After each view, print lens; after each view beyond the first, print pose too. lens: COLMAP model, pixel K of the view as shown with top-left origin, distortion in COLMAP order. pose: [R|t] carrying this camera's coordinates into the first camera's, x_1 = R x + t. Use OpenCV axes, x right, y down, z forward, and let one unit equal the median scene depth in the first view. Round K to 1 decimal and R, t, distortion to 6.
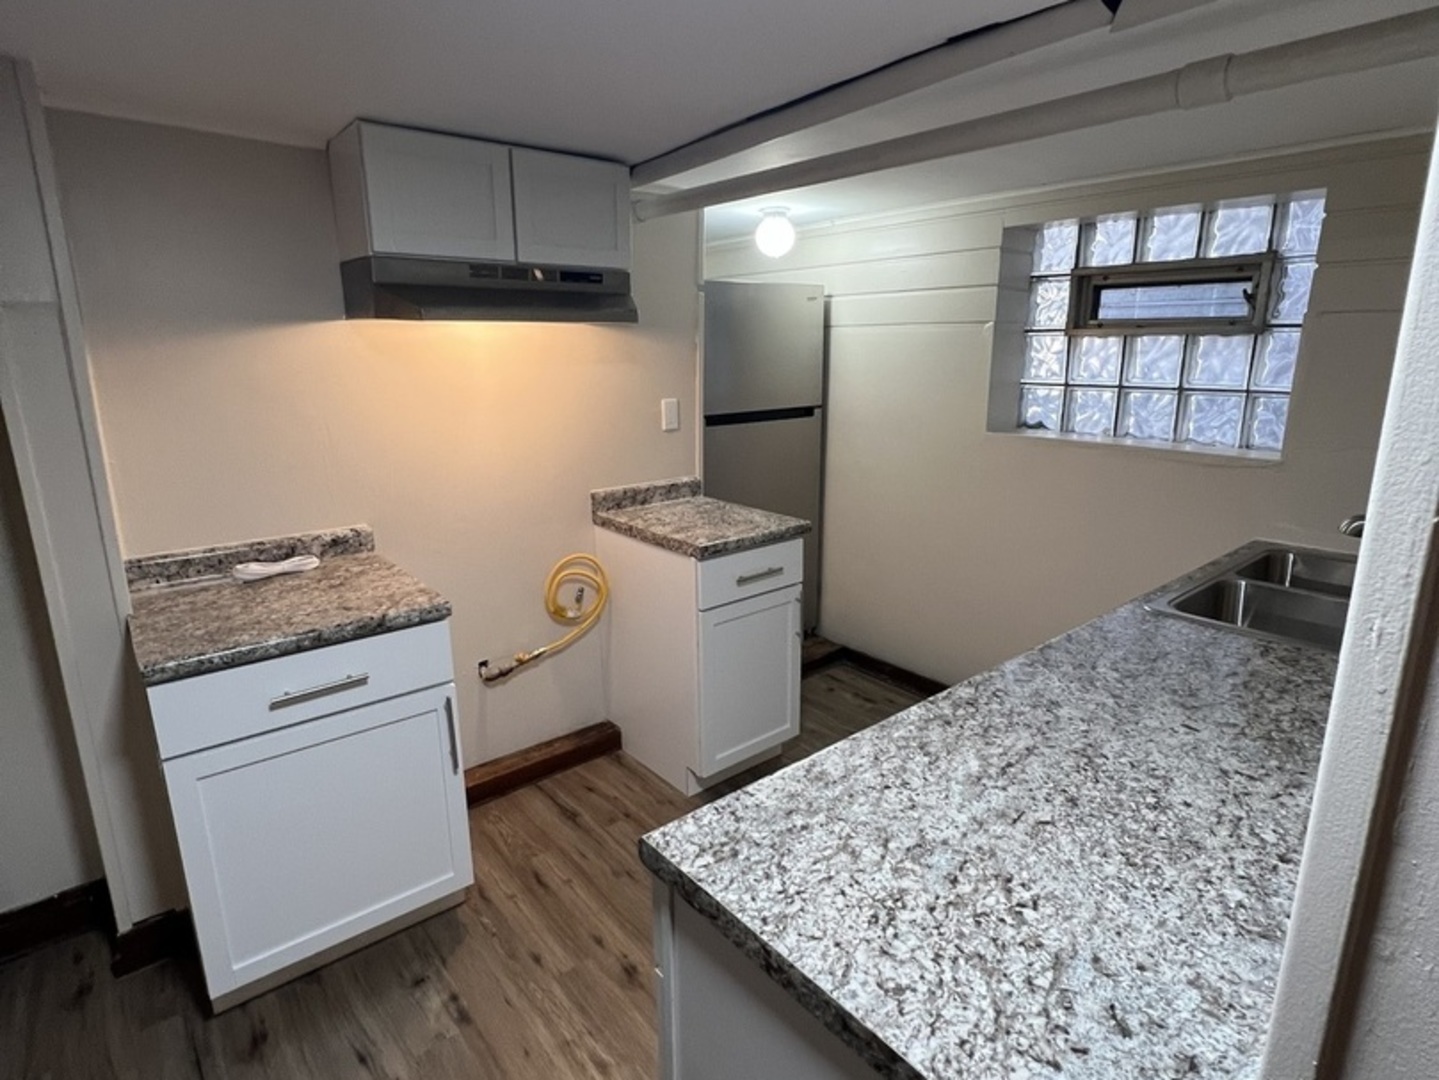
lens RADIAL K [[761.5, 0, 726.6], [0, 761.5, 541.0], [0, 0, 1]] dist [-0.004989, -0.000781]
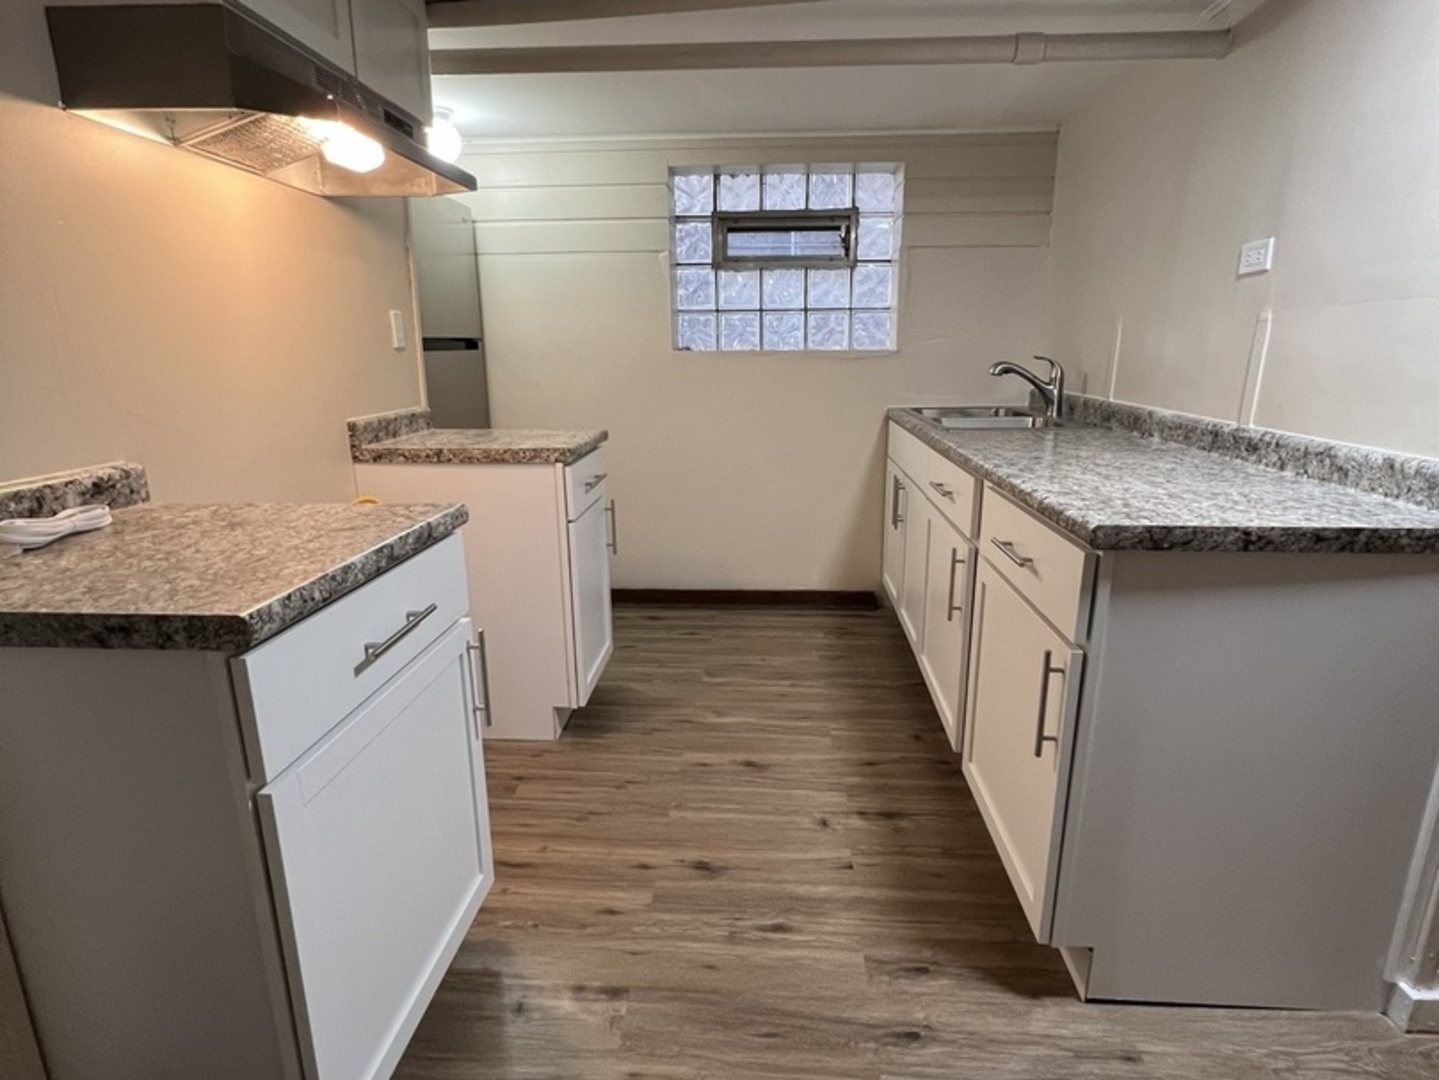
lens RADIAL K [[761.5, 0, 723.1], [0, 761.5, 542.6], [0, 0, 1]] dist [-0.004989, -0.000781]
pose [[0.685001, -0.180281, 0.705884, -0.492300], [0.186093, 0.980056, 0.069715, 0.075729], [-0.704374, 0.083605, 0.704888, 0.193743]]
